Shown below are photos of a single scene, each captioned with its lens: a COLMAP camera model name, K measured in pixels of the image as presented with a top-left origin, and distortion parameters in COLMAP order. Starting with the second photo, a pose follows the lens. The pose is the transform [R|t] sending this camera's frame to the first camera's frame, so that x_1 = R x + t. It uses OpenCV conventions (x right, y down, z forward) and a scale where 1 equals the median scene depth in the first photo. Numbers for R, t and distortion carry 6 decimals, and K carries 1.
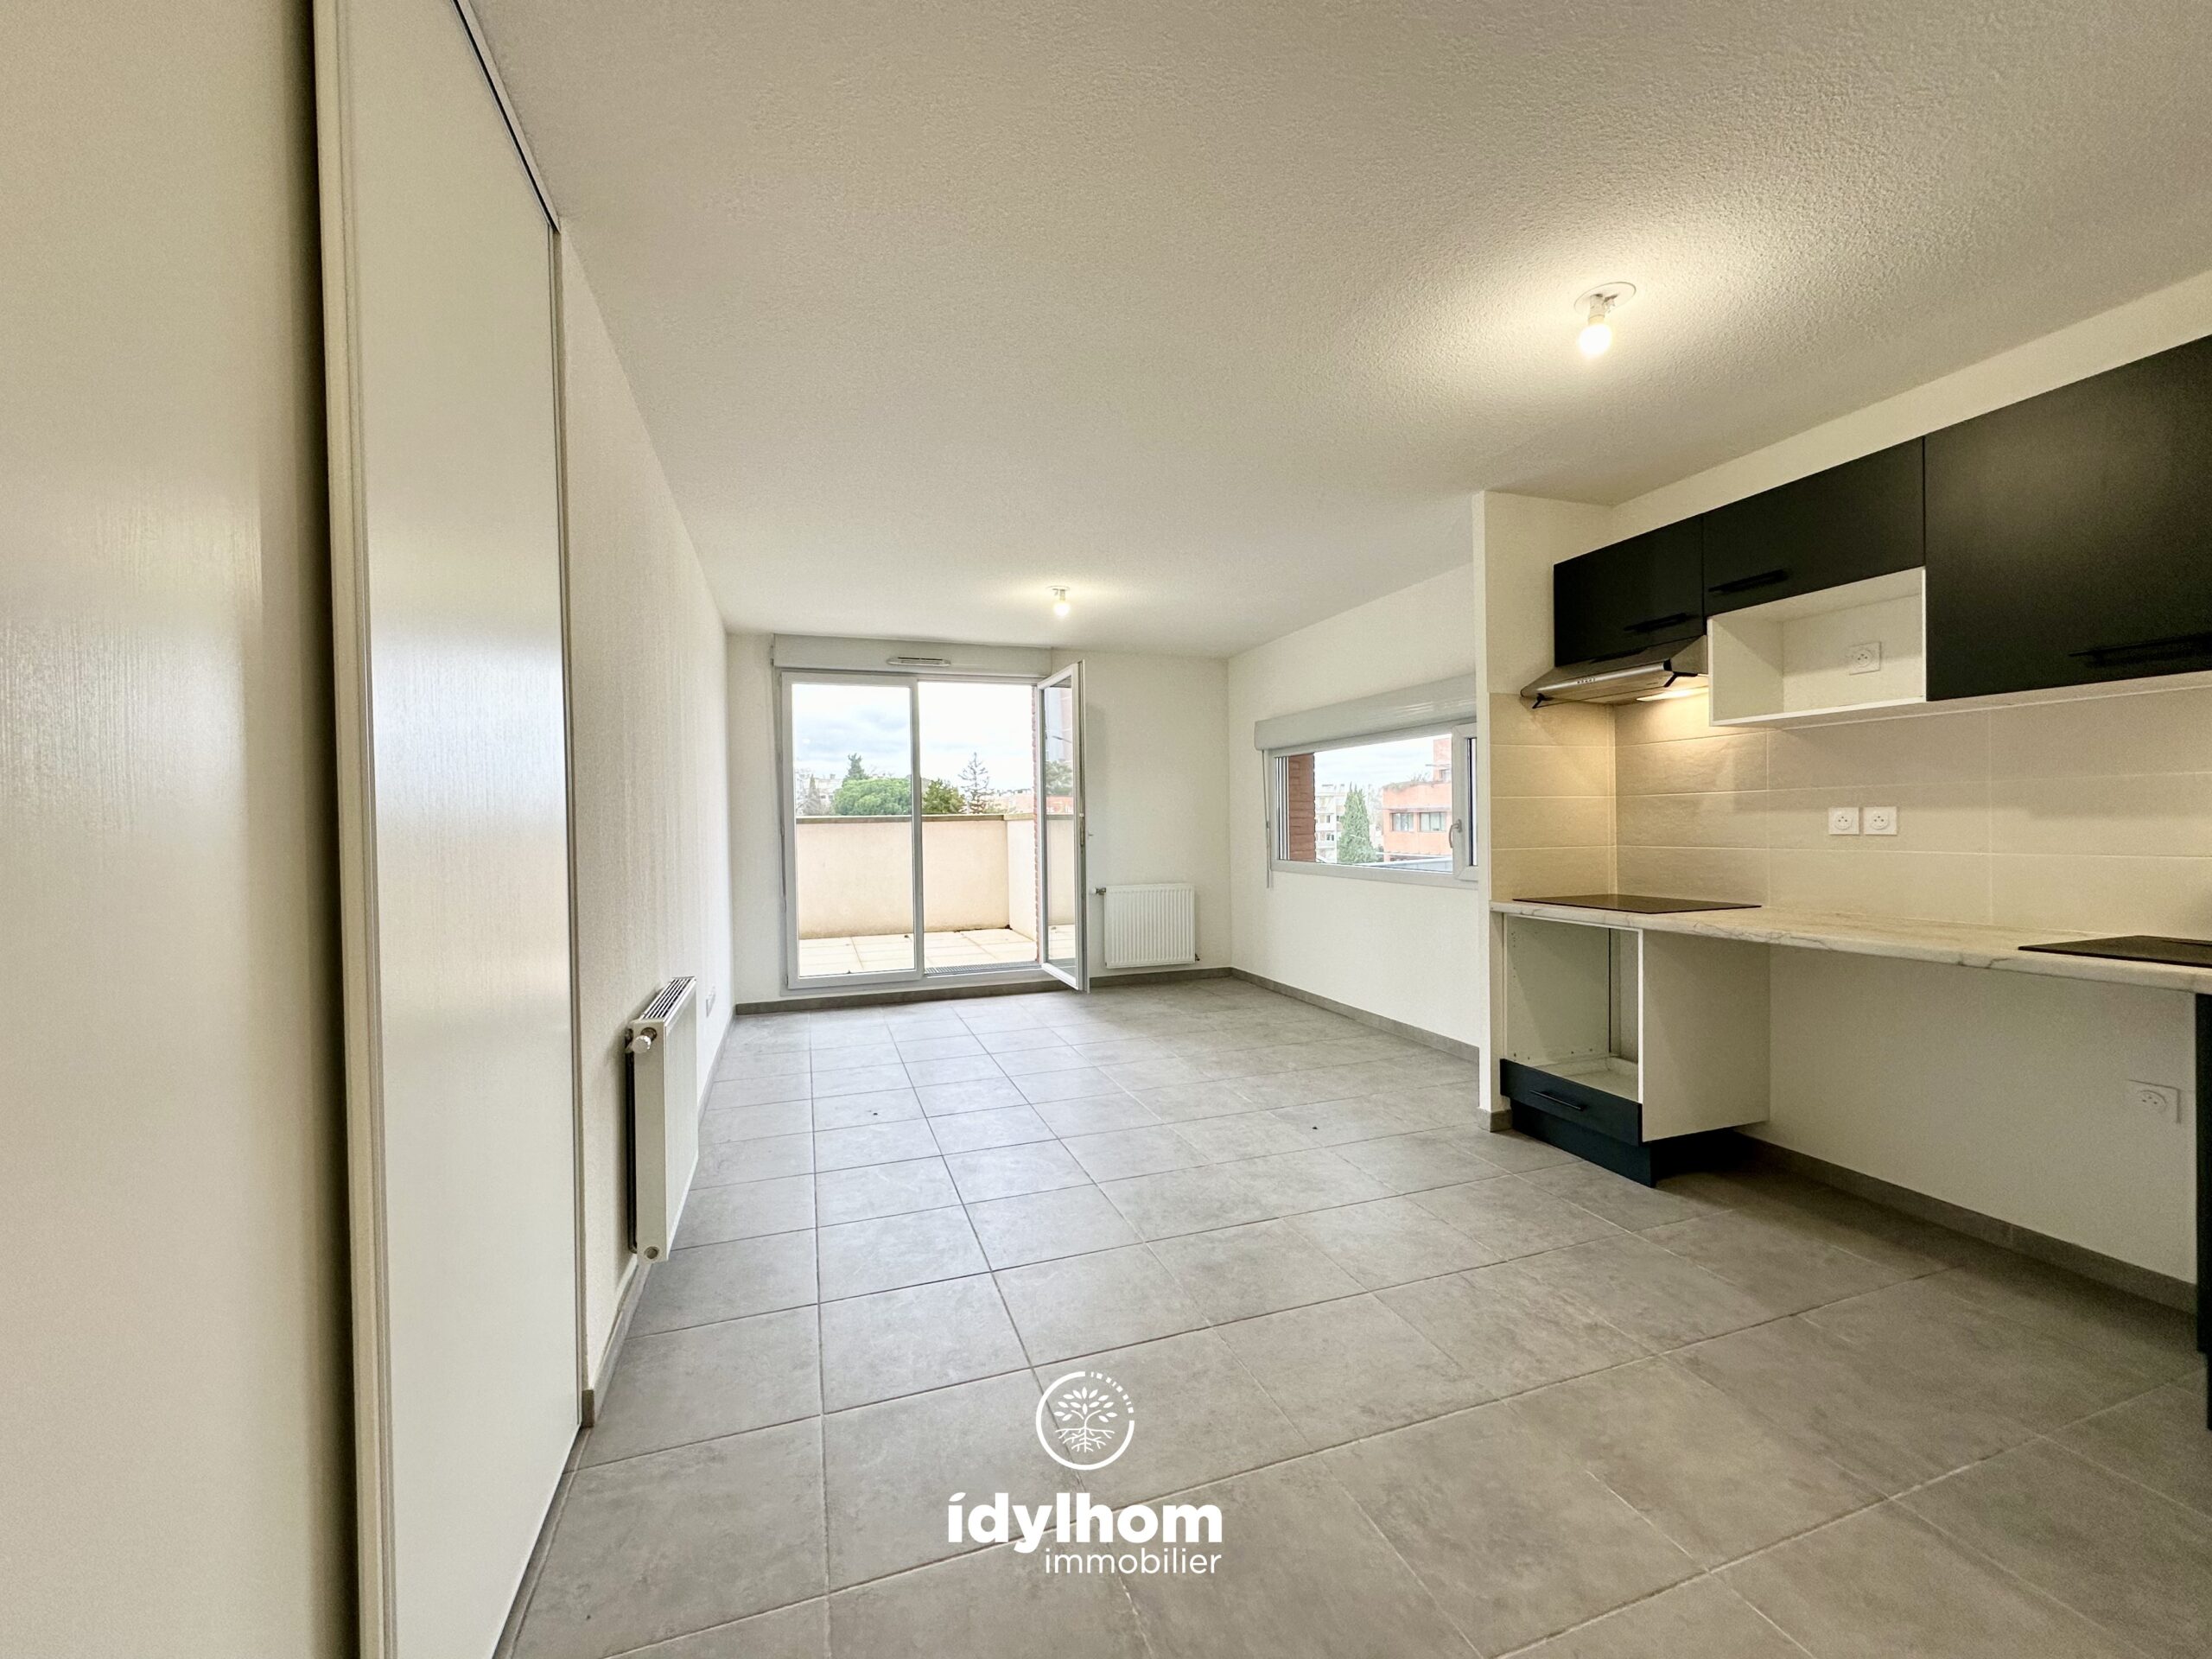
lens RADIAL K [[886.3, 0, 1108.6], [0, 886.3, 827.6], [0, 0, 1]] dist [-0.000362, 0.000079]
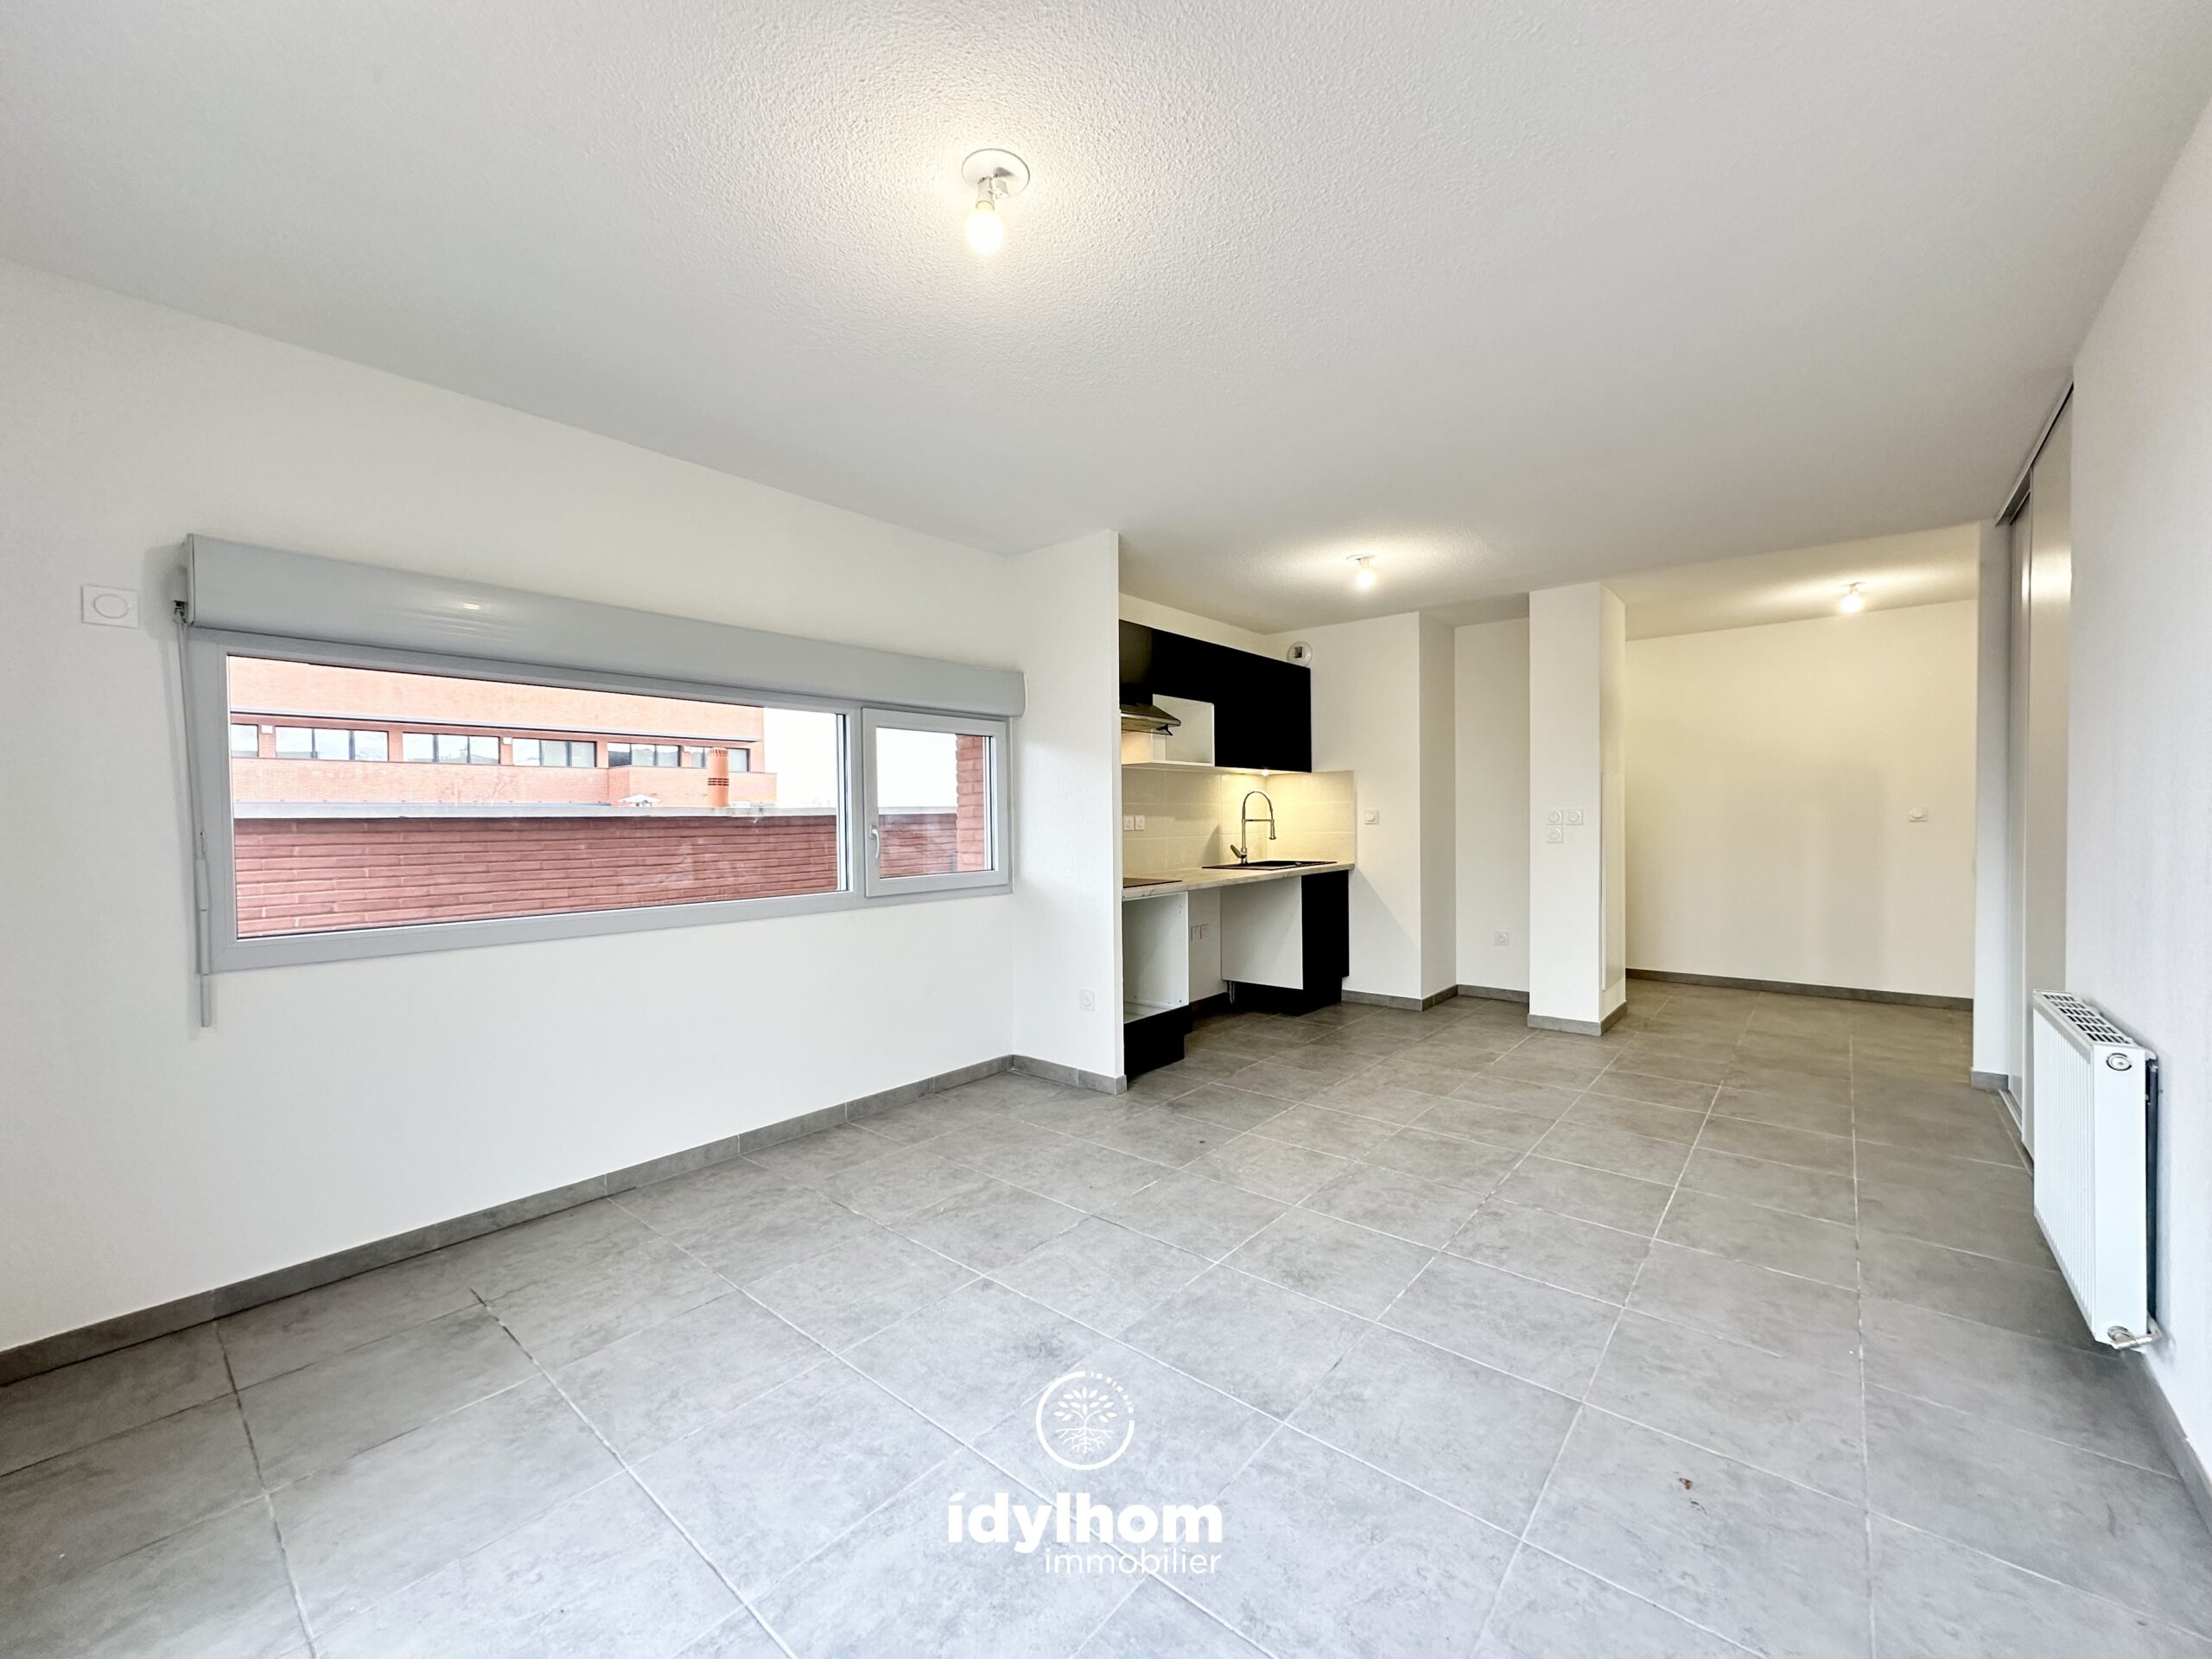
lens RADIAL K [[886.3, 0, 1099.4], [0, 886.3, 833.1], [0, 0, 1]] dist [-0.000362, 0.000079]
pose [[-0.514229, -0.000435, 0.857653, -0.616667], [0.020497, 0.999708, 0.012796, -0.009816], [-0.857408, 0.024160, -0.514070, 1.837388]]
